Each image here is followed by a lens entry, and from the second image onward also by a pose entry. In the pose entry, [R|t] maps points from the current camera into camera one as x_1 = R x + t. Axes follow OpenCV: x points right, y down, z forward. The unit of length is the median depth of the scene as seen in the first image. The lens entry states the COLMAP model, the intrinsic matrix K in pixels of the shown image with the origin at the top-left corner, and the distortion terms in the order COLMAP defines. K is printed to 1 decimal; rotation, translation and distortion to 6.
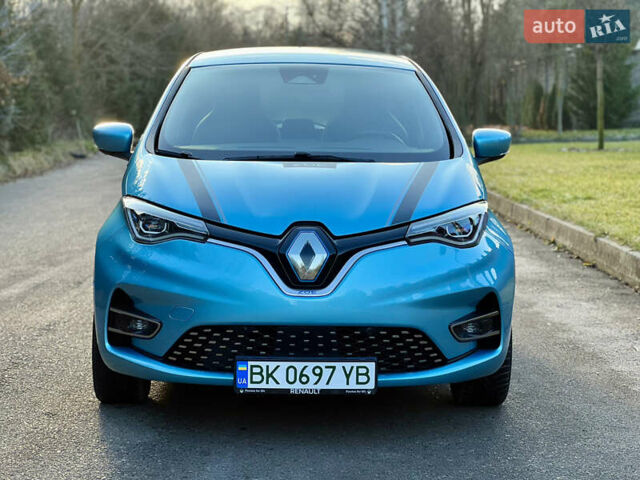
lens RADIAL K [[1413.9, 0, 320.0], [0, 1413.9, 240.0], [0, 0, 1]] dist [0.023176, 0.416663]
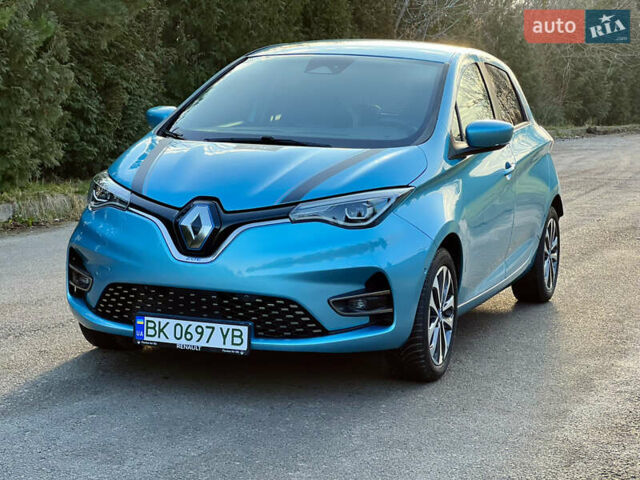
lens RADIAL K [[1413.9, 0, 320.0], [0, 1413.9, 240.0], [0, 0, 1]] dist [0.023176, 0.416663]
pose [[0.932138, 0.058424, -0.357360, 0.482378], [-0.054963, 0.998291, 0.019843, -0.006055], [0.357909, 0.001145, 0.933756, -0.012242]]
